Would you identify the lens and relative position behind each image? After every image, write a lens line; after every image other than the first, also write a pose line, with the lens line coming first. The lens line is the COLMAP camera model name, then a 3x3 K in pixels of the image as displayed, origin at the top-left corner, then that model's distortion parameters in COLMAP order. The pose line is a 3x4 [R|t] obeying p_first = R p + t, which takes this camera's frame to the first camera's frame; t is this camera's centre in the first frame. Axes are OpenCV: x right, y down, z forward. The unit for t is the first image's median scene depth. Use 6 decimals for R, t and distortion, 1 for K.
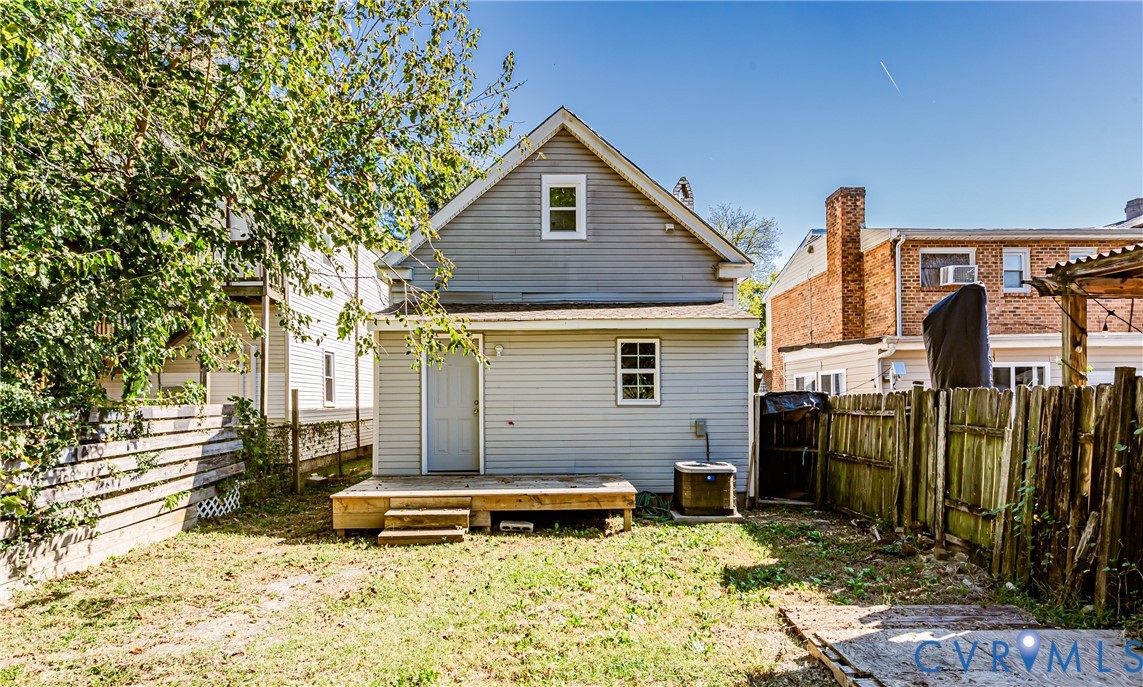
lens RADIAL K [[627.7, 0, 570.8], [0, 627.7, 393.7], [0, 0, 1]] dist [-0.001009, -0.001573]
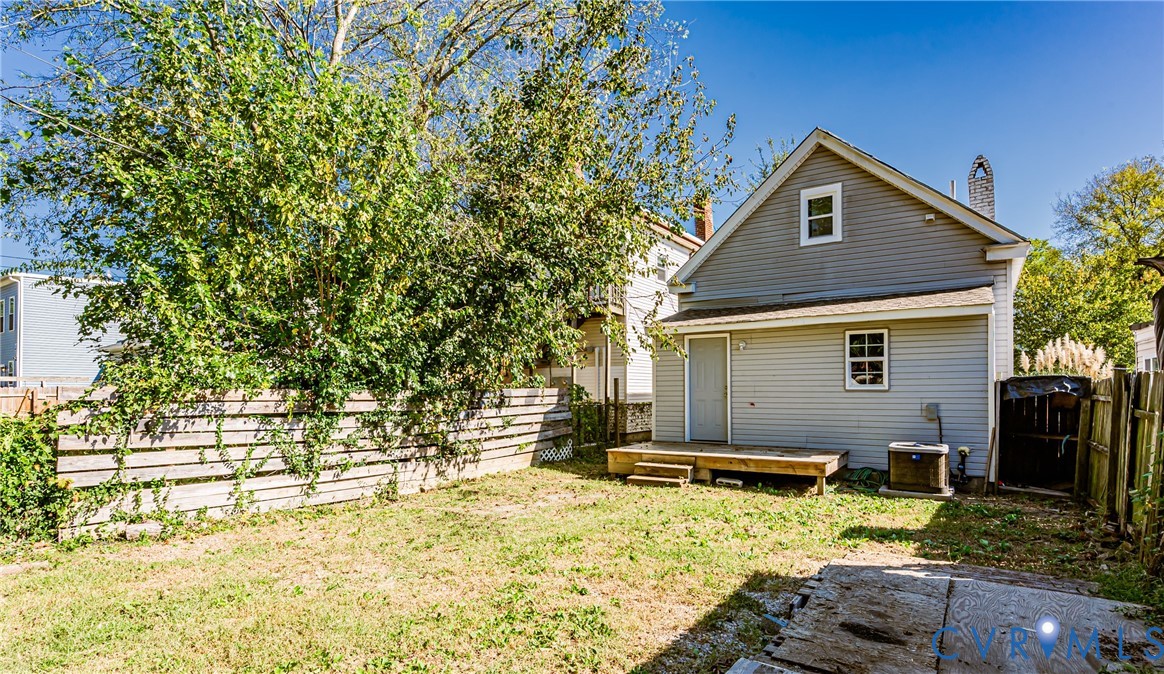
lens RADIAL K [[586.1, 0, 584.1], [0, 586.1, 379.8], [0, 0, 1]] dist [0.000097, -0.000027]
pose [[0.824203, -0.006752, -0.566254, 0.311603], [0.005241, 0.999977, -0.004295, 0.002350], [0.566270, 0.000572, 0.824219, -0.149936]]
